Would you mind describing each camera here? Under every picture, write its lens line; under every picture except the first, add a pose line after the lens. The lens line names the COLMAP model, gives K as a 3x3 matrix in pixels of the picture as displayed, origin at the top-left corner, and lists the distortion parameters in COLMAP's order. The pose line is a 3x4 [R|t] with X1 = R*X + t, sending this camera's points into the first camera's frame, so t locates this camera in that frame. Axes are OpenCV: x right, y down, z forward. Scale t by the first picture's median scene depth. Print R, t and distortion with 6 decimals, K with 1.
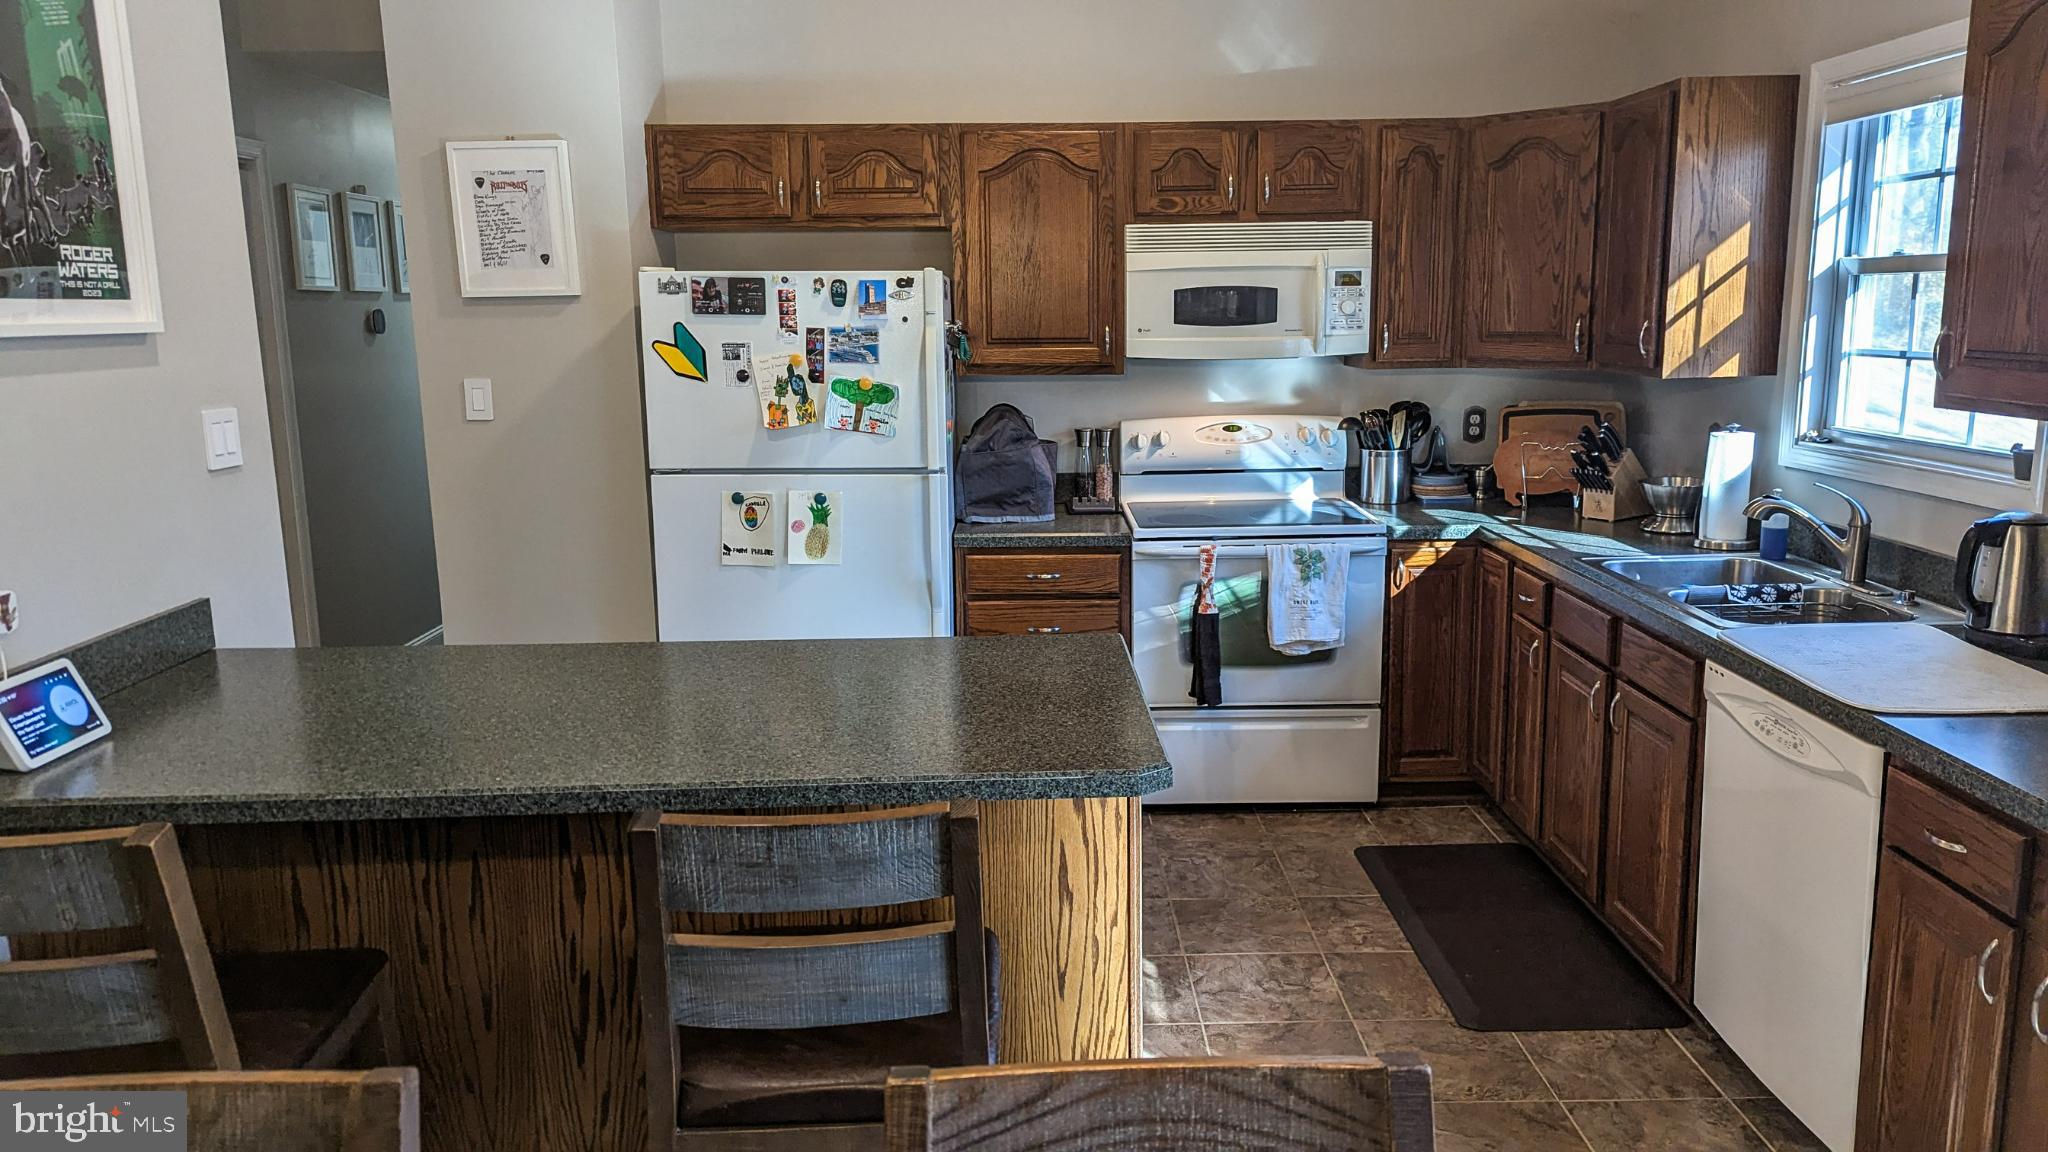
lens RADIAL K [[1450.4, 0, 1024.0], [0, 1450.4, 576.0], [0, 0, 1]] dist [0.039773, -0.045437]
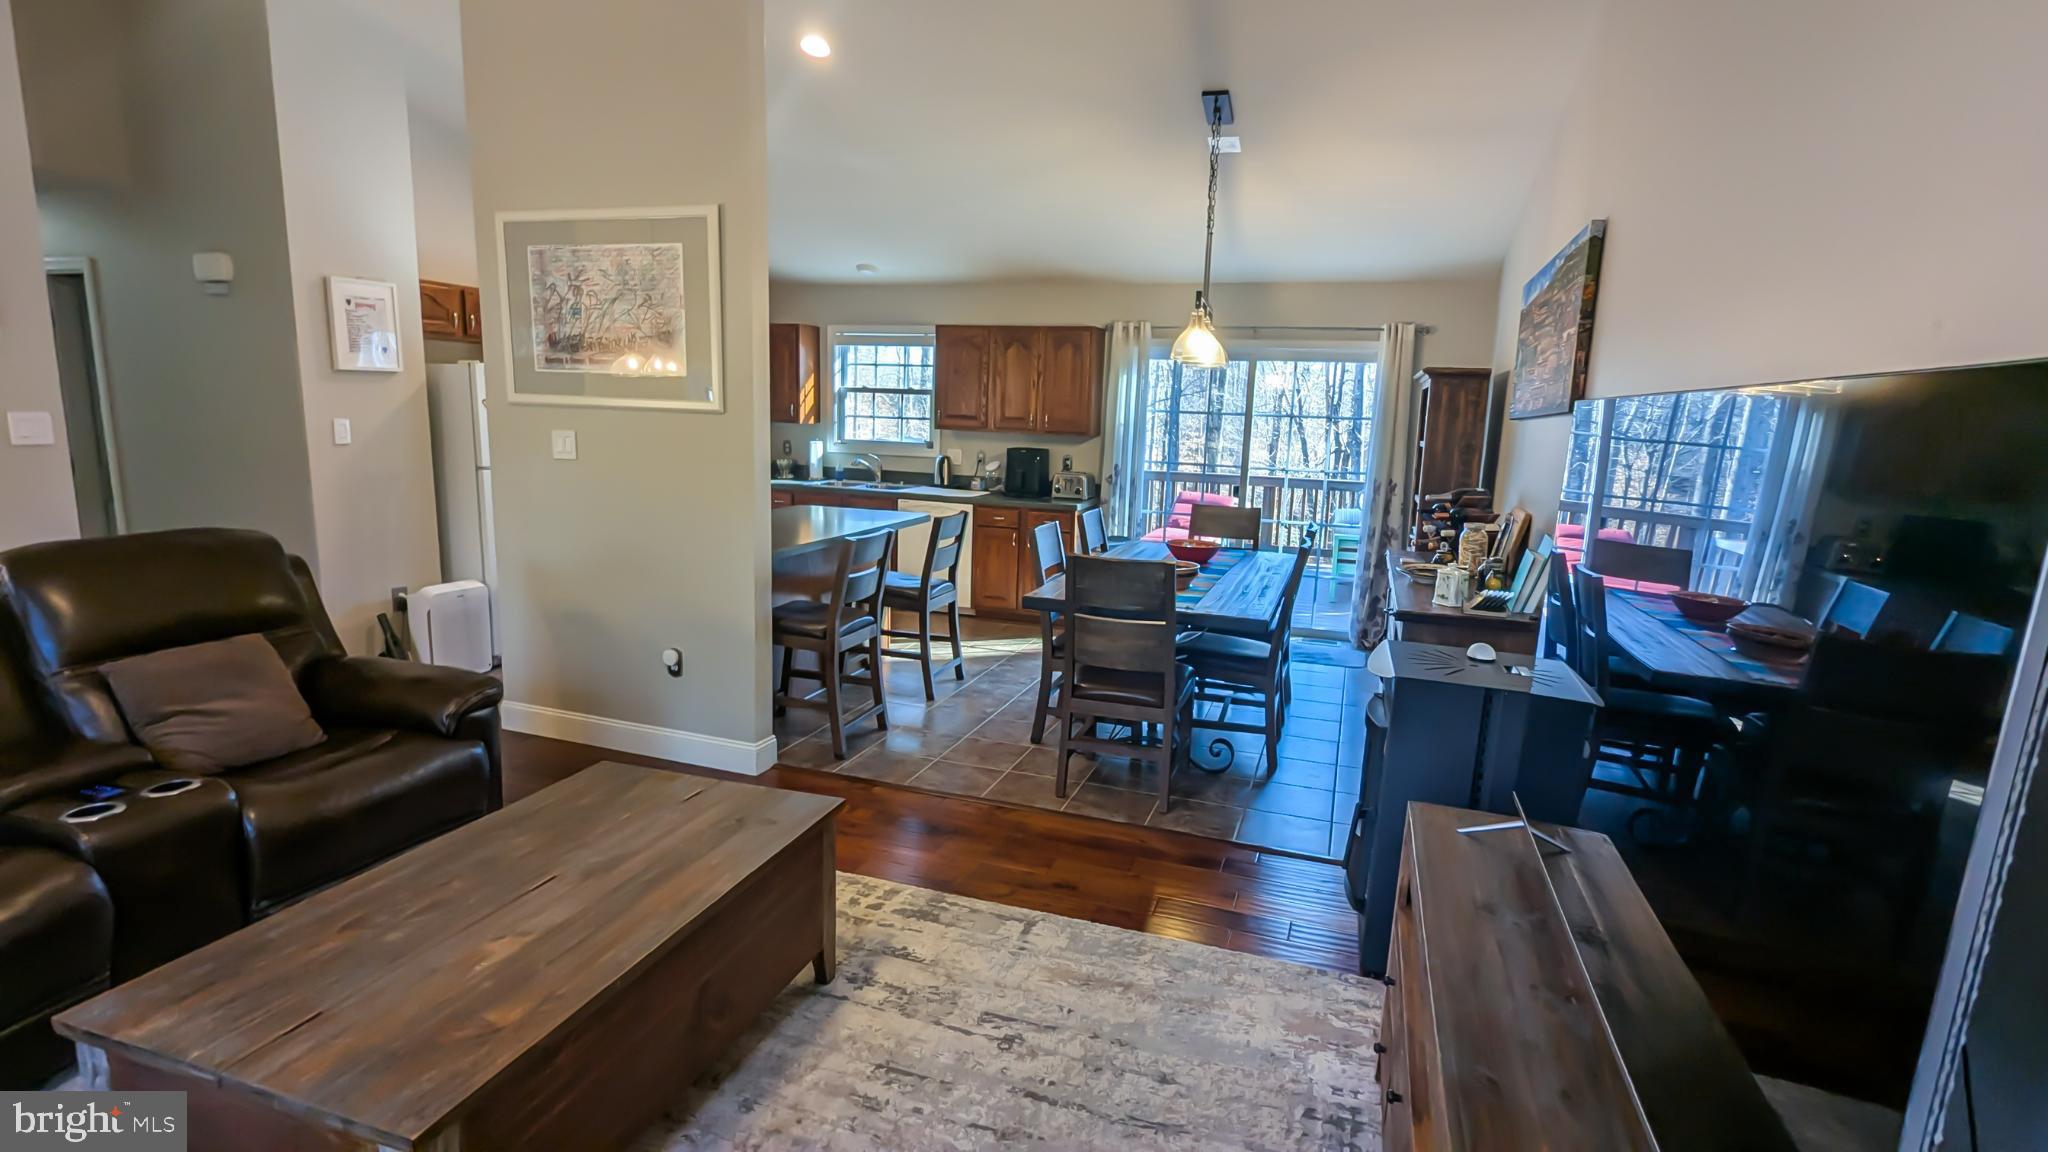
lens RADIAL K [[969.1, 0, 1024.7], [0, 969.1, 588.9], [0, 0, 1]] dist [-0.001039, -0.000337]
pose [[0.330820, -0.150940, 0.931545, -1.350942], [0.133688, 0.984666, 0.112071, 0.037526], [-0.934177, 0.087461, 0.345926, -0.087541]]
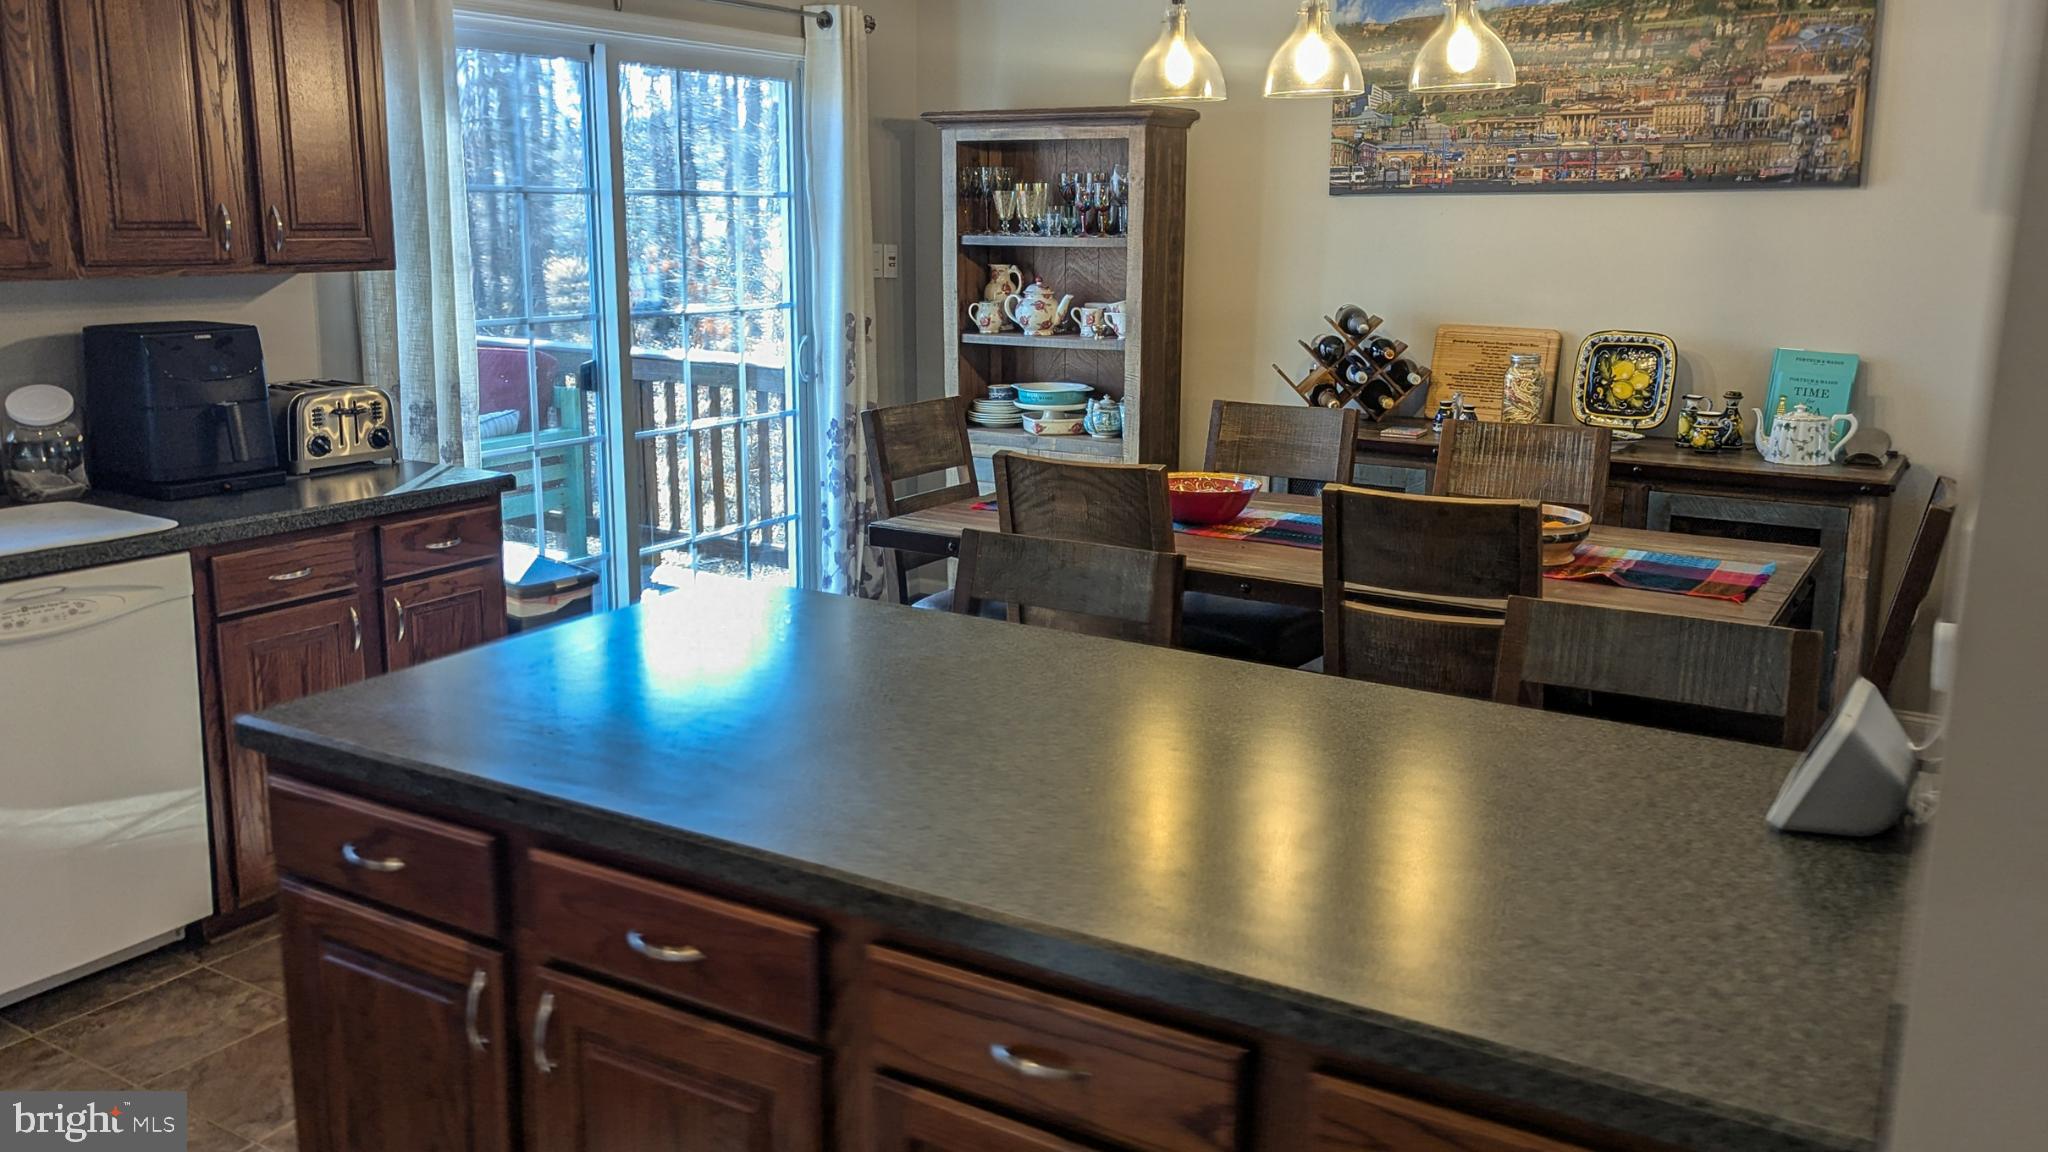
lens RADIAL K [[1650.6, 0, 1024.0], [0, 1650.6, 576.0], [0, 0, 1]] dist [0.049093, -0.069181]
pose [[-0.853983, -0.109036, 0.508748, -0.443869], [0.094915, 0.928741, 0.358373, -0.184058], [-0.511570, 0.354332, -0.782780, 1.099027]]
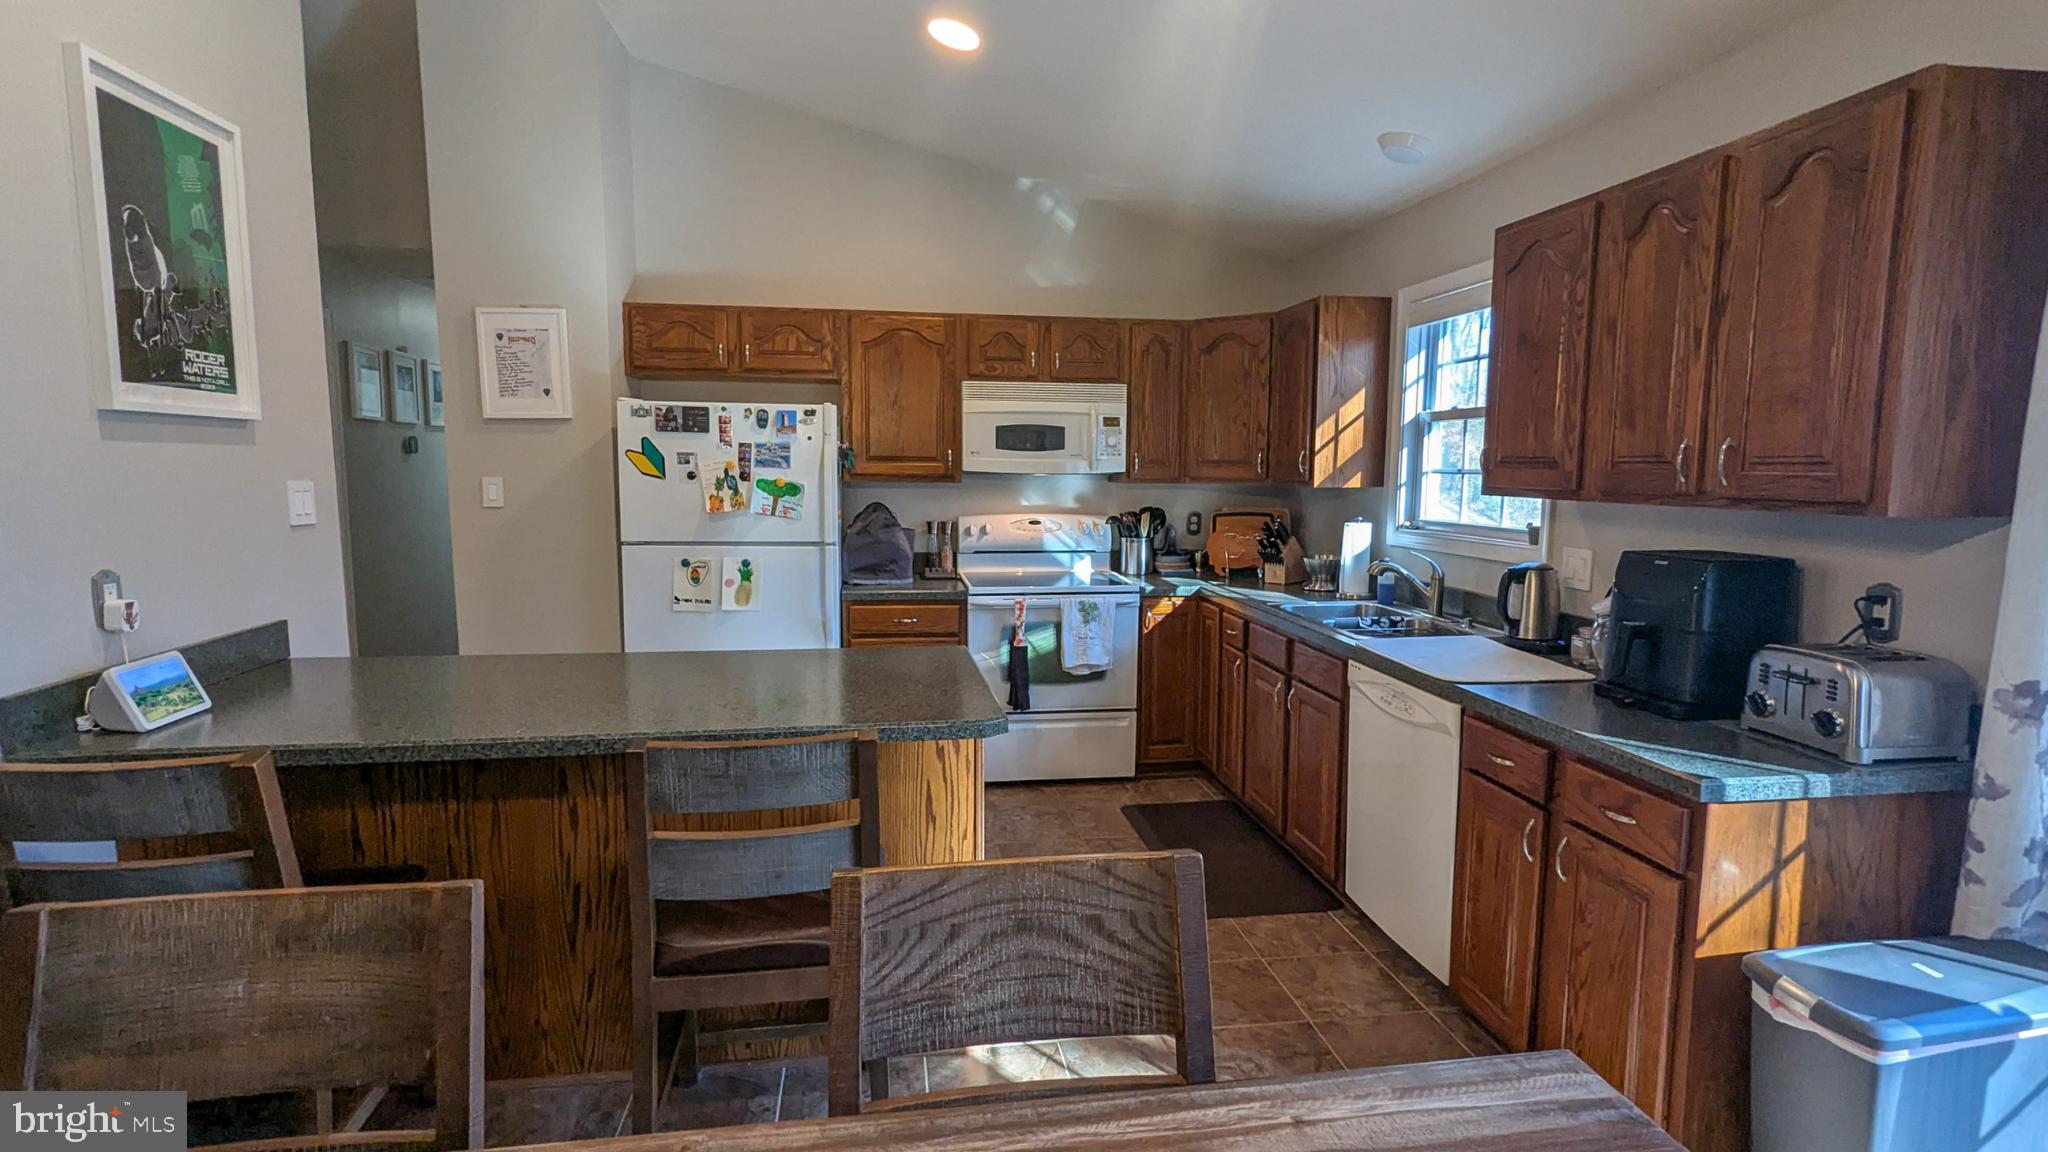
lens RADIAL K [[1019.0, 0, 1015.0], [0, 1019.0, 585.3], [0, 0, 1]] dist [-0.012336, -0.000148]
pose [[0.991134, 0.005251, 0.132762, -0.014972], [0.003812, 0.997684, -0.067915, 0.039258], [-0.132811, 0.067819, 0.988818, -0.006761]]
